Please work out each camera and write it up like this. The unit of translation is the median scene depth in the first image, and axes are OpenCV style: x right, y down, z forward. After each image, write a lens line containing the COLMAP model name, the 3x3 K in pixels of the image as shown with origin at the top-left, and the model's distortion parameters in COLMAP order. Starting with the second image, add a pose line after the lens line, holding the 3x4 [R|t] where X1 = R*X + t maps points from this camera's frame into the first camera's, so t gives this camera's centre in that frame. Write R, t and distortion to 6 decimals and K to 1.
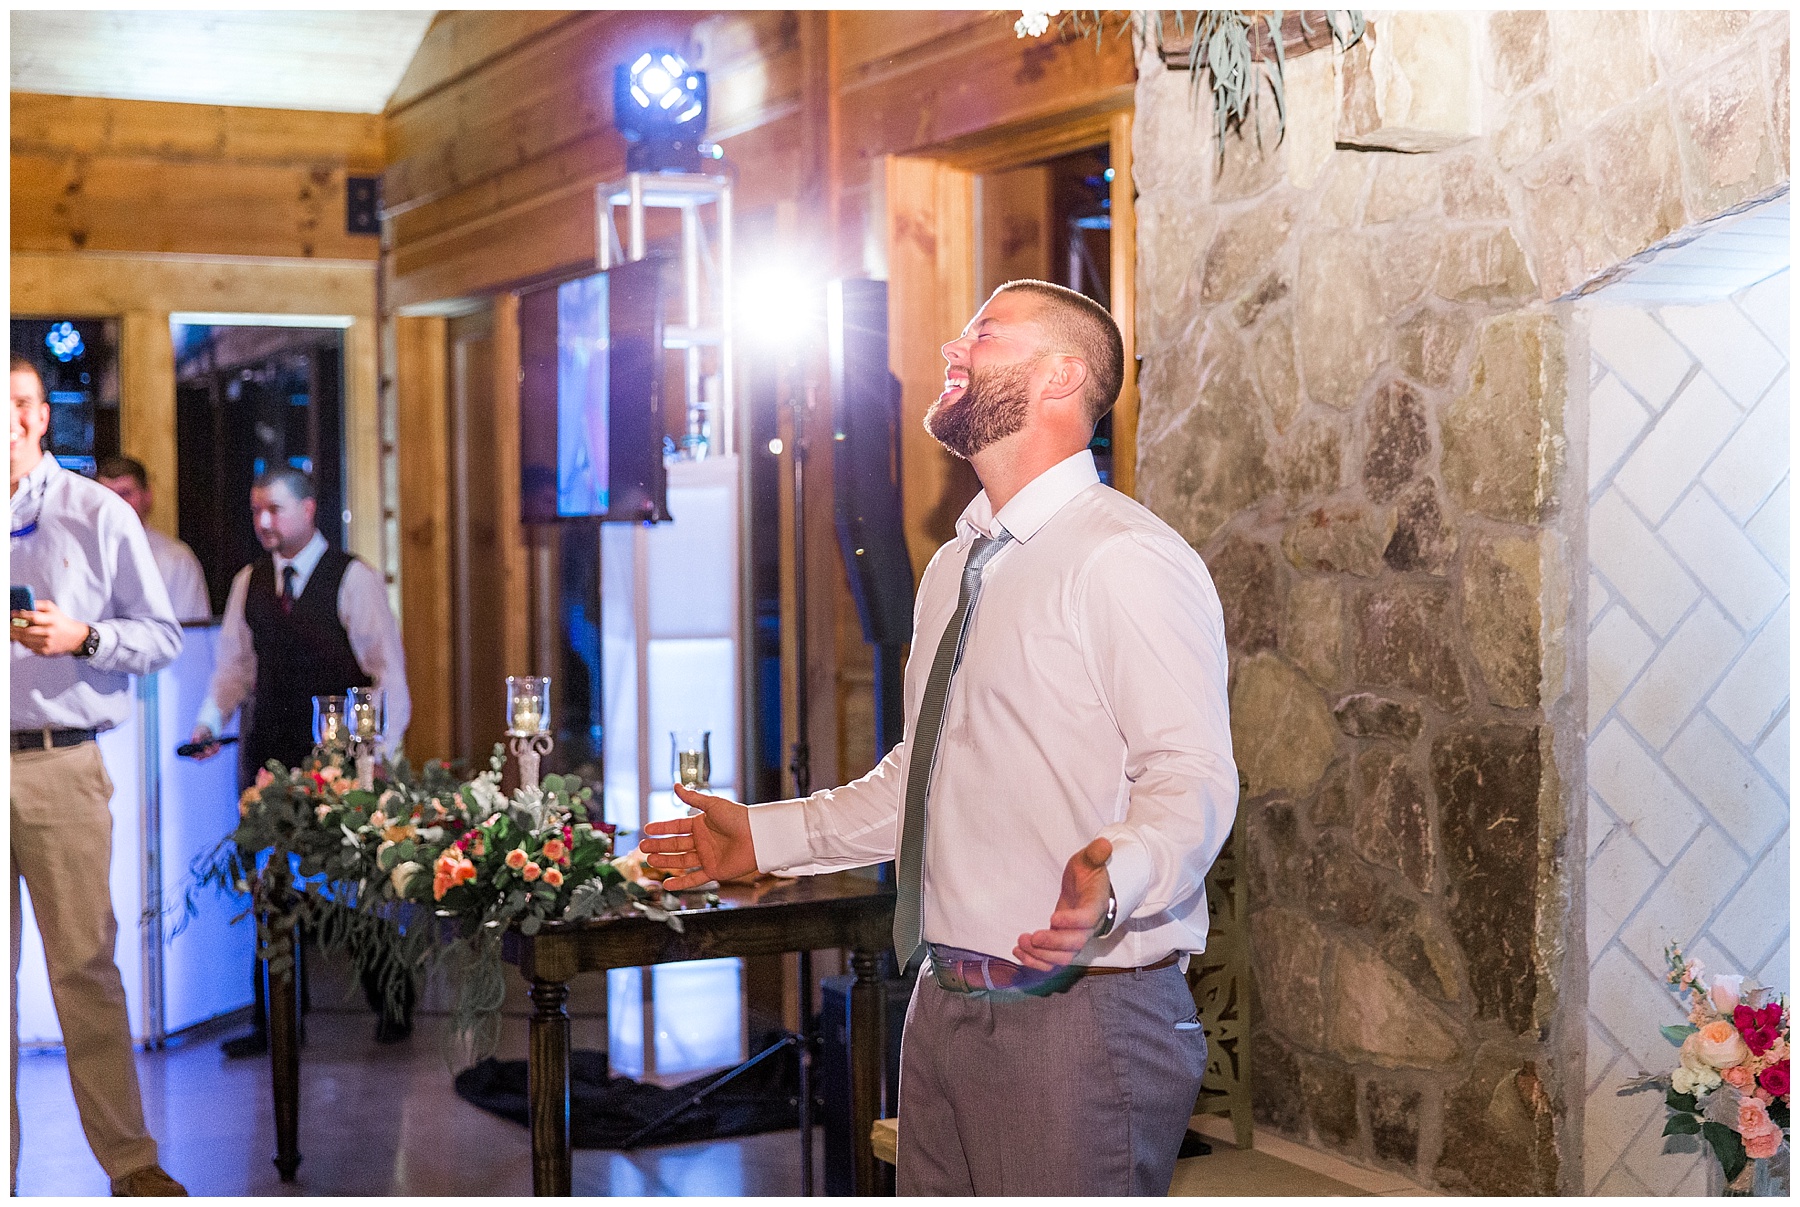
lens RADIAL K [[2754.3, 0, 900.0], [0, 2754.3, 603.5], [0, 0, 1]] dist [0.011468, -0.024282]
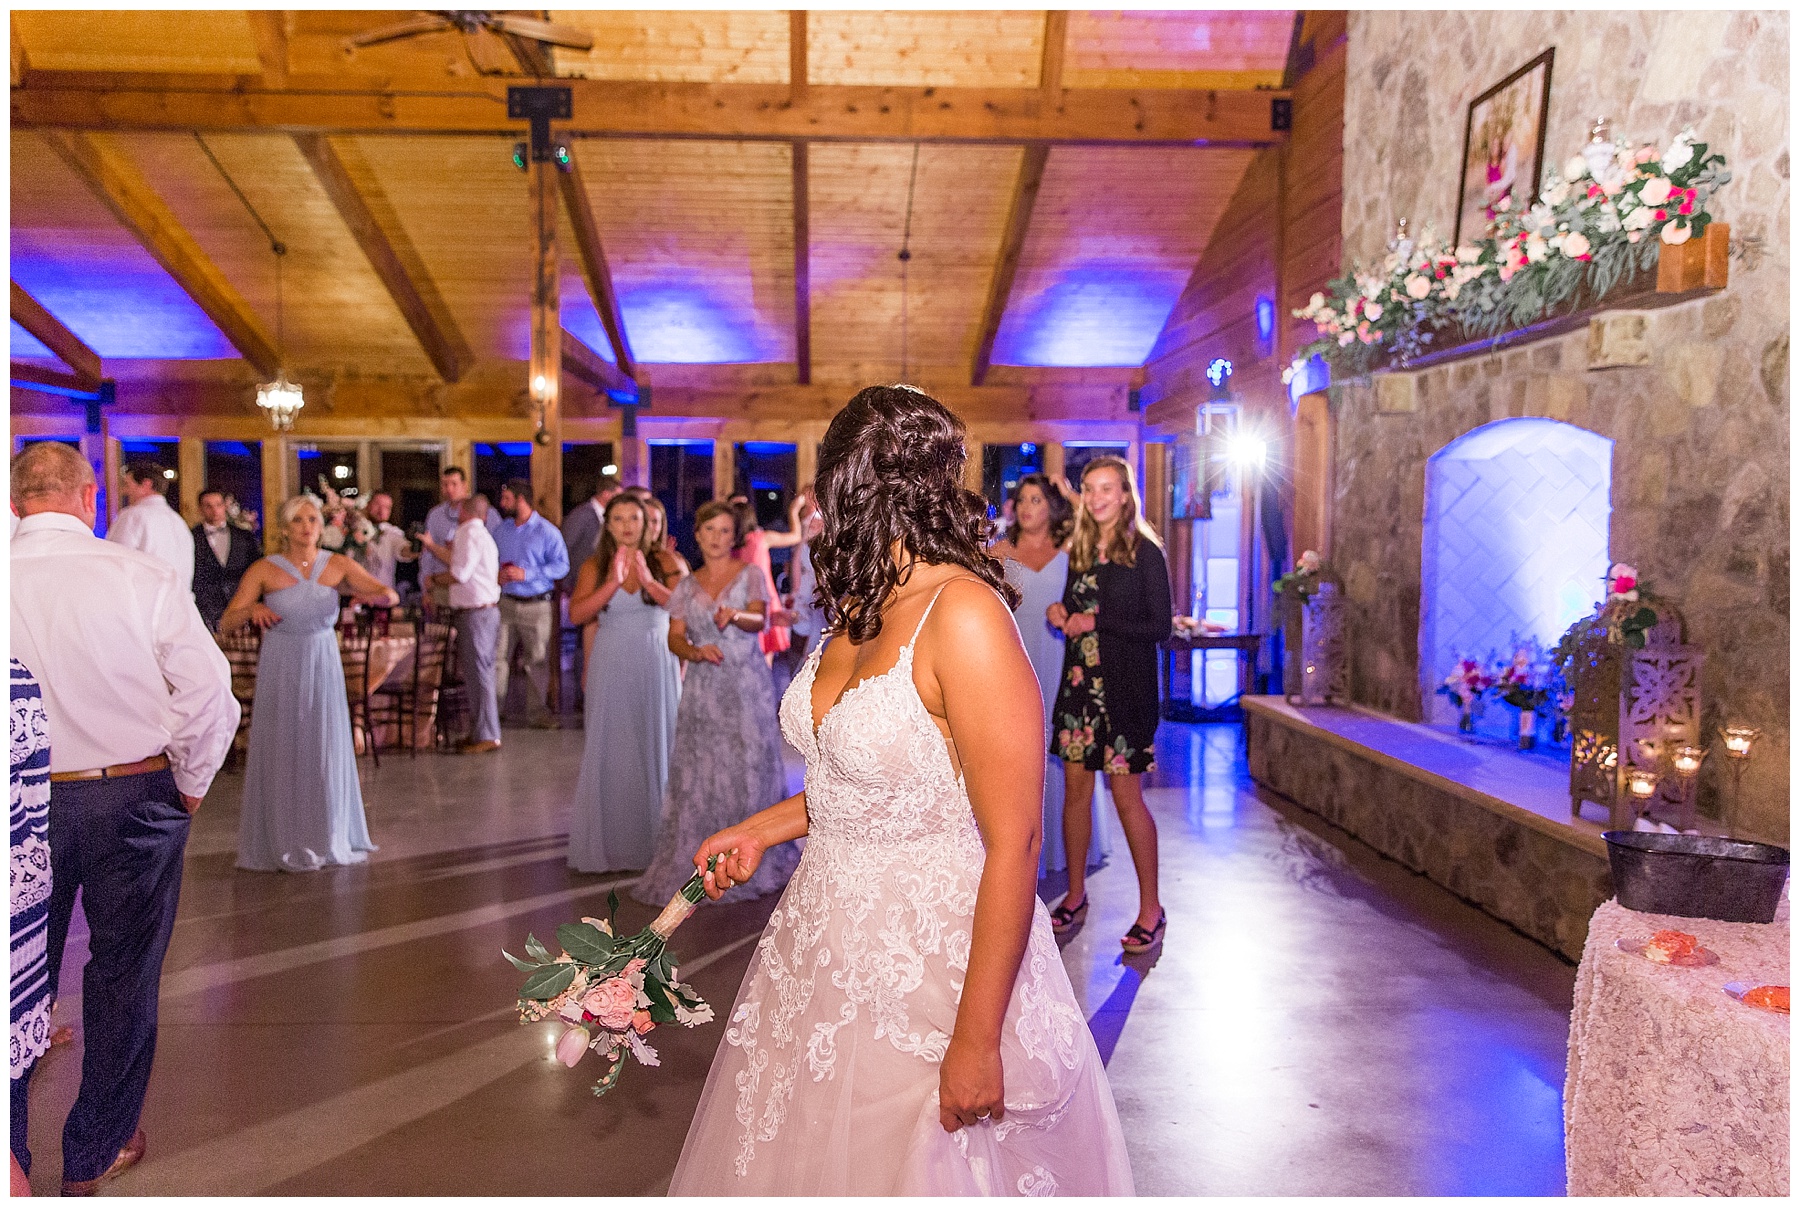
lens RADIAL K [[1296.3, 0, 900.0], [0, 1296.3, 603.5], [0, 0, 1]] dist [0.006569, 0.000720]
pose [[0.922770, 0.038818, -0.383391, 0.182840], [-0.024573, 0.998816, 0.041984, 0.013669], [0.384567, -0.029321, 0.922631, -0.554675]]
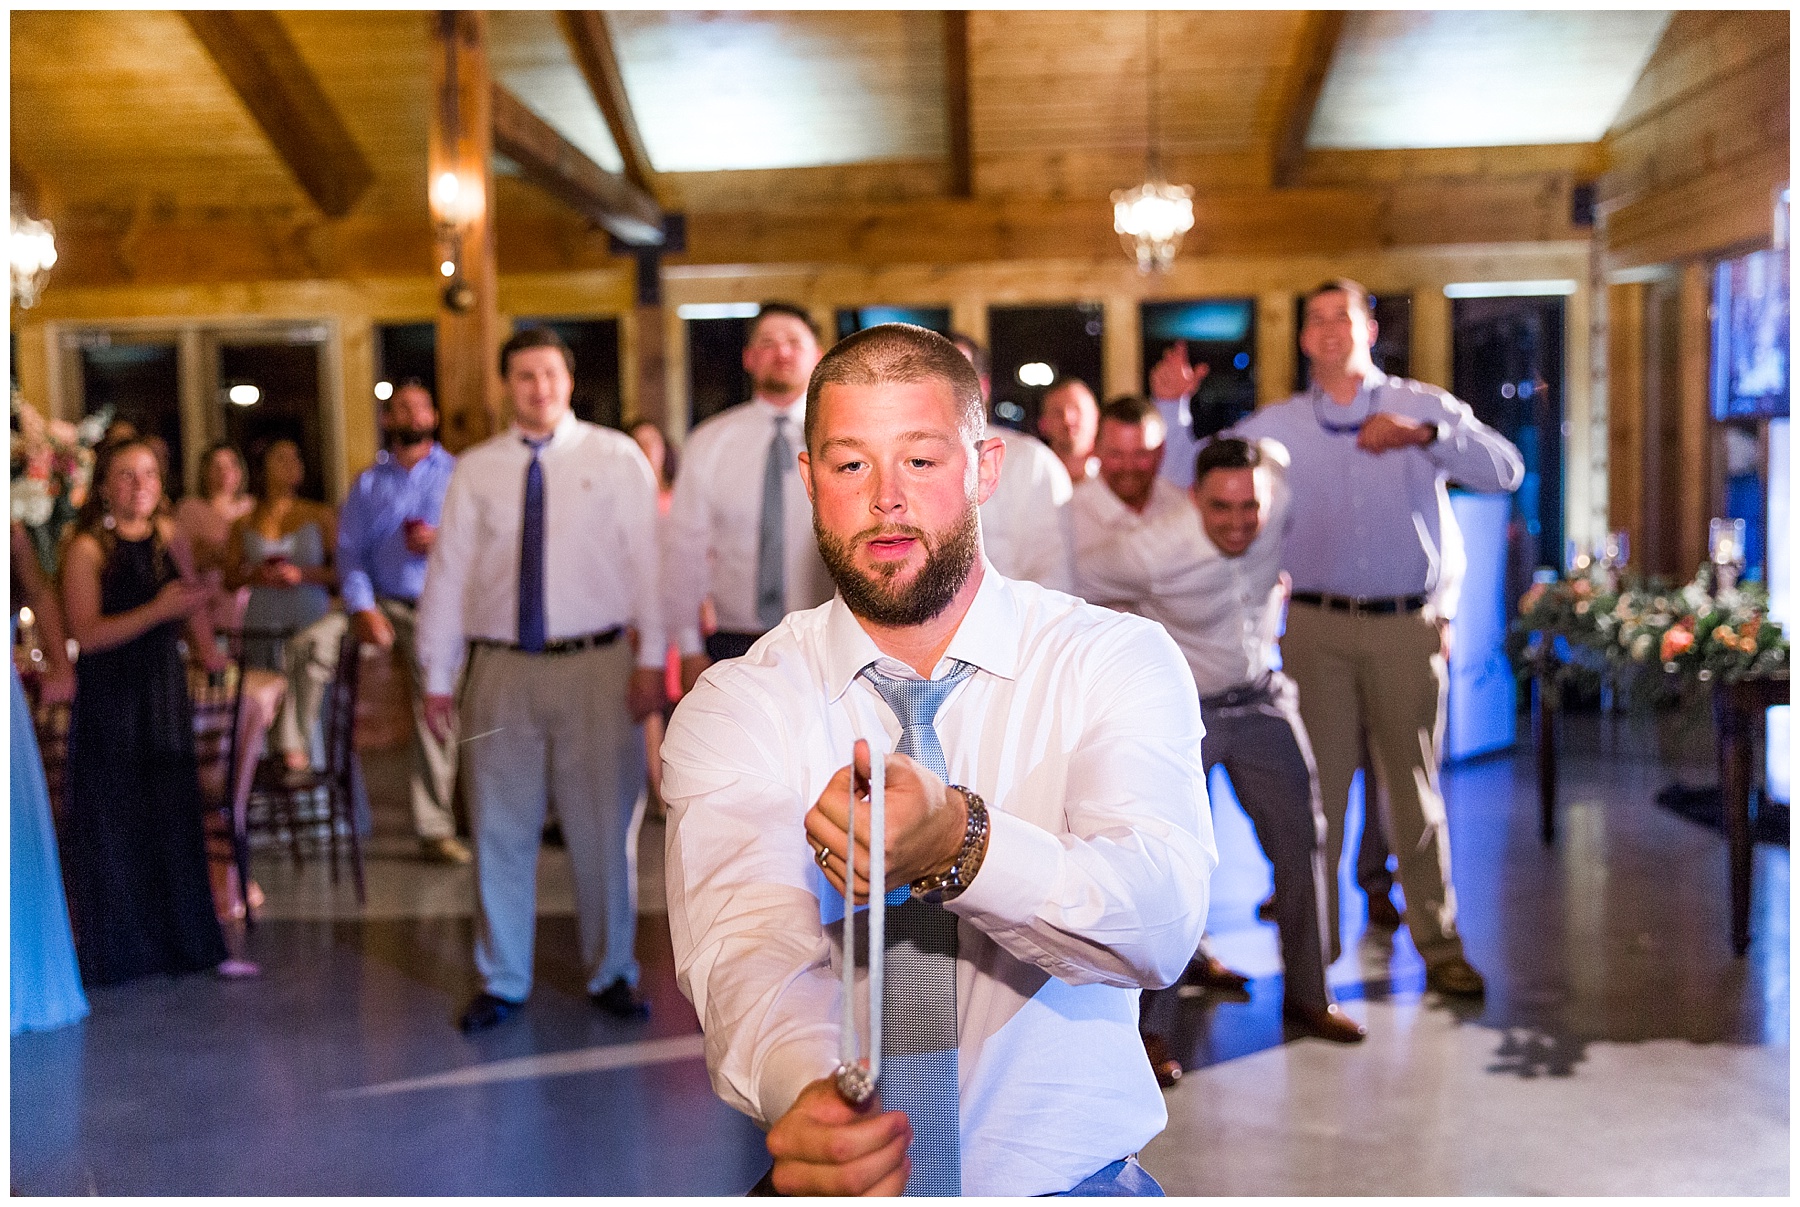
lens RADIAL K [[2005.6, 0, 900.0], [0, 2005.6, 603.5], [0, 0, 1]] dist [0.016687, -0.004692]
pose [[0.877123, 0.027479, -0.479479, -0.001918], [-0.001813, 0.998544, 0.053909, 0.012956], [0.480262, -0.046416, 0.875896, -0.193843]]
